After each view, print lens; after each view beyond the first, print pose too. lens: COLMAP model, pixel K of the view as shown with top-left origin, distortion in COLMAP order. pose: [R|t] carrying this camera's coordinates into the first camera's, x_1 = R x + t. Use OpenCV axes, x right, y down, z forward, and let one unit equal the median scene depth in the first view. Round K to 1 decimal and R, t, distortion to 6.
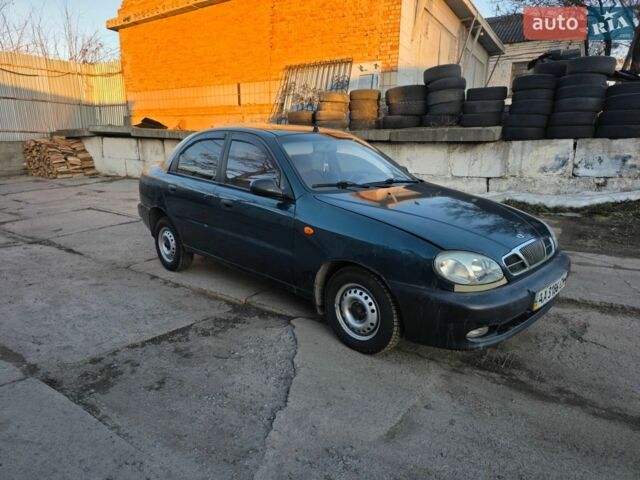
lens RADIAL K [[427.5, 0, 317.1], [0, 427.5, 238.8], [0, 0, 1]] dist [0.069561, -0.064097]
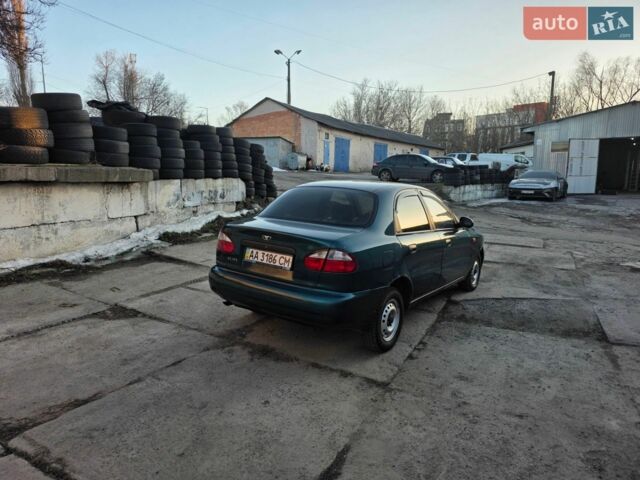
lens RADIAL K [[427.5, 0, 317.1], [0, 427.5, 238.8], [0, 0, 1]] dist [0.069561, -0.064097]
pose [[-0.143779, -0.157482, 0.976999, -0.699850], [0.194607, 0.963480, 0.183942, -0.203202], [-0.970286, 0.216578, -0.107881, 0.739891]]
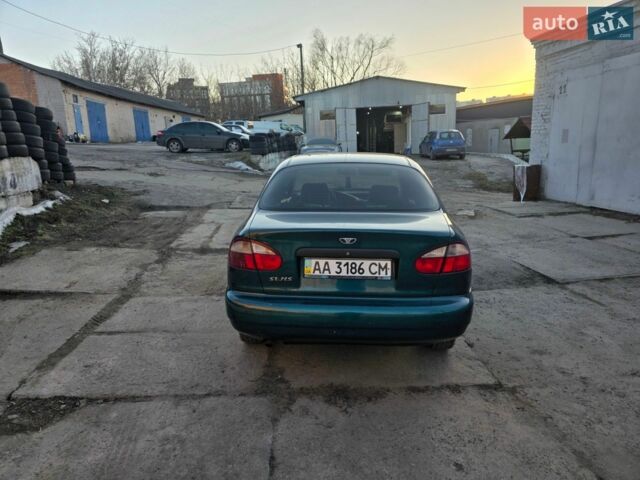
lens RADIAL K [[427.5, 0, 317.1], [0, 427.5, 238.8], [0, 0, 1]] dist [0.069561, -0.064097]
pose [[-0.662702, -0.159193, 0.731768, -0.429002], [0.173995, 0.917675, 0.357209, -0.259046], [-0.728390, 0.364047, -0.580446, 0.979702]]
